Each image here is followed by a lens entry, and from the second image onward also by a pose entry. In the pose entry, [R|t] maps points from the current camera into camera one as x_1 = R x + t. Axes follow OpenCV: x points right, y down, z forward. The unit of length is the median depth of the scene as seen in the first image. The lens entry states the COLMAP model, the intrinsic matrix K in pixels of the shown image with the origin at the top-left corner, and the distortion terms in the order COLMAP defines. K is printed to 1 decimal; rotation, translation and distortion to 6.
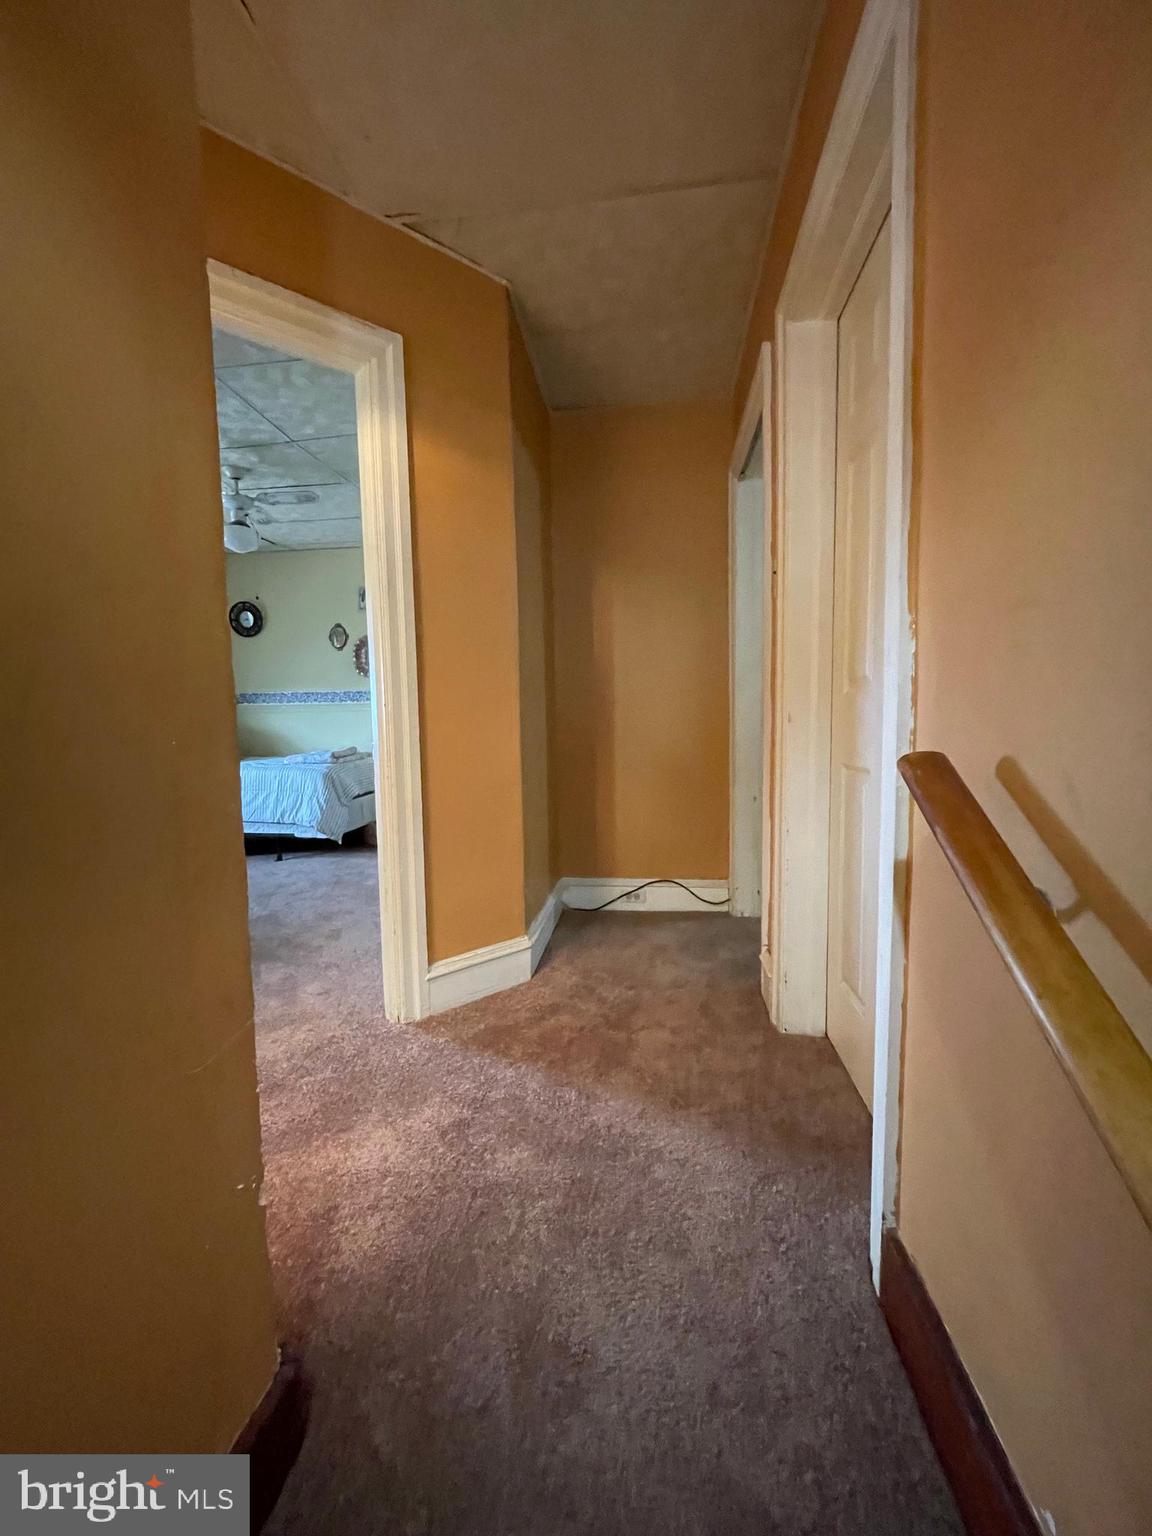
lens RADIAL K [[620.1, 0, 575.3], [0, 620.1, 769.2], [0, 0, 1]] dist [-0.001141, -0.000945]
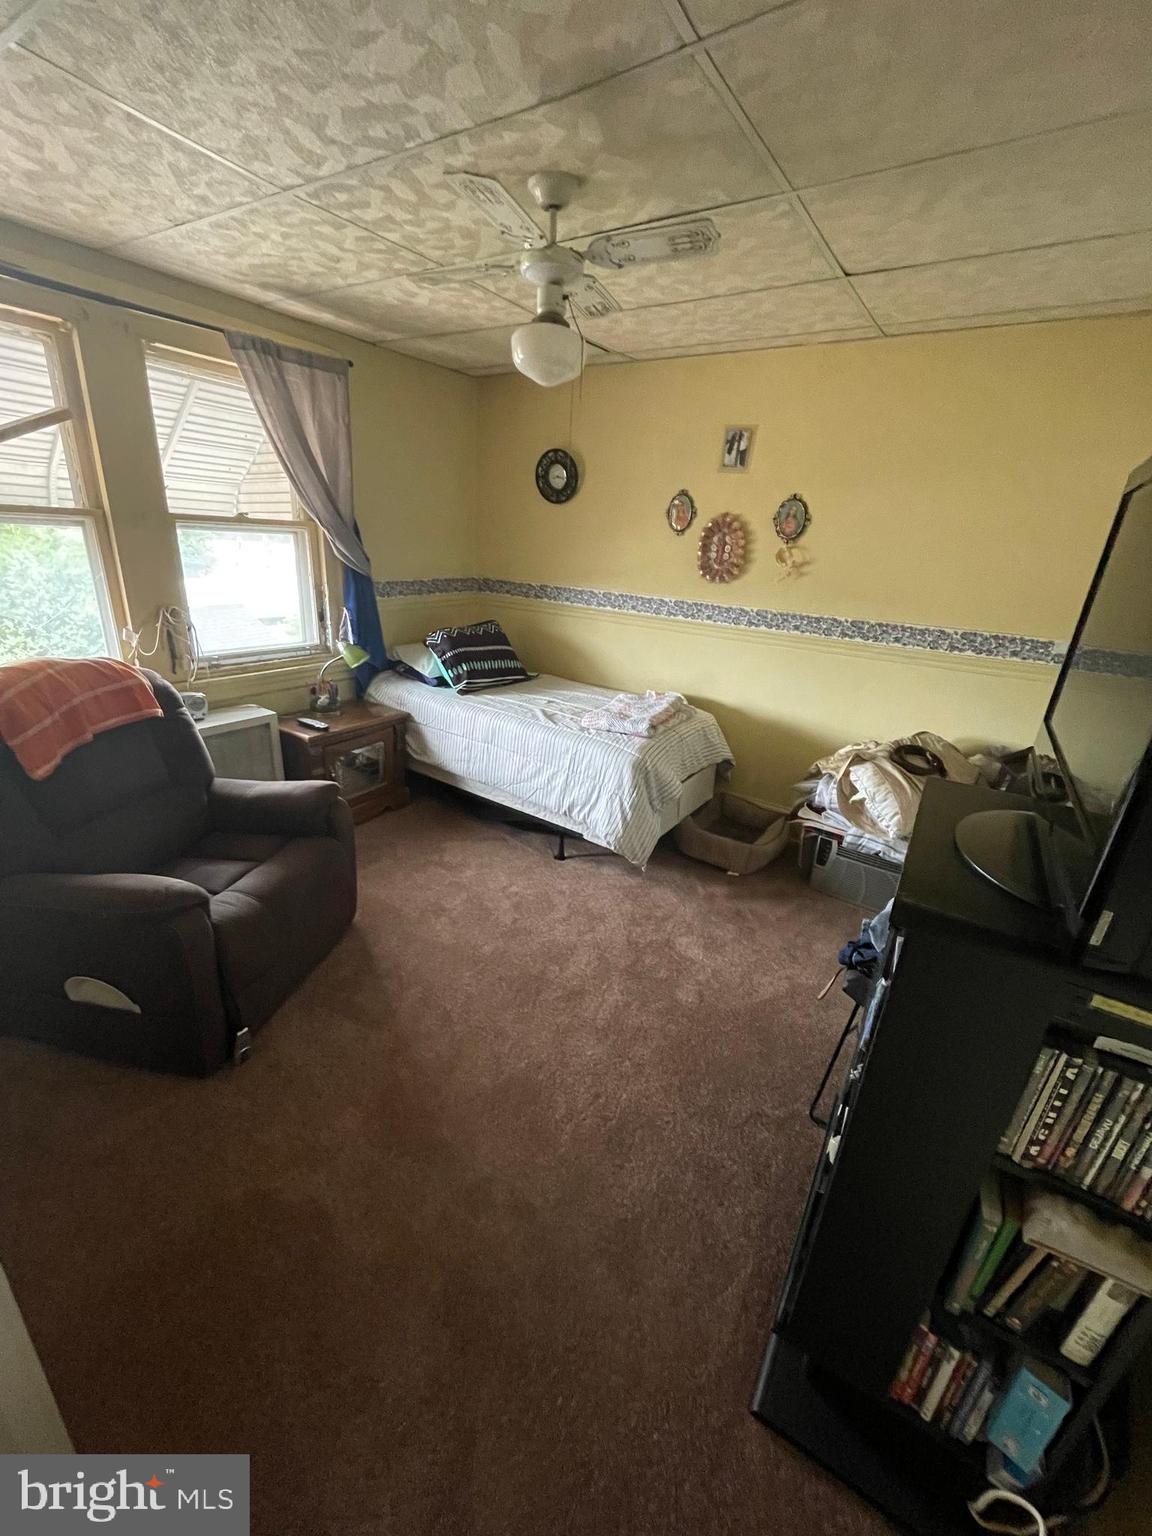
lens RADIAL K [[620.1, 0, 575.3], [0, 620.1, 769.2], [0, 0, 1]] dist [-0.001141, -0.000945]
pose [[0.892794, 0.220816, -0.392631, -0.207117], [-0.108538, 0.951382, 0.288256, -0.163696], [0.437194, -0.214738, 0.873355, 0.411051]]
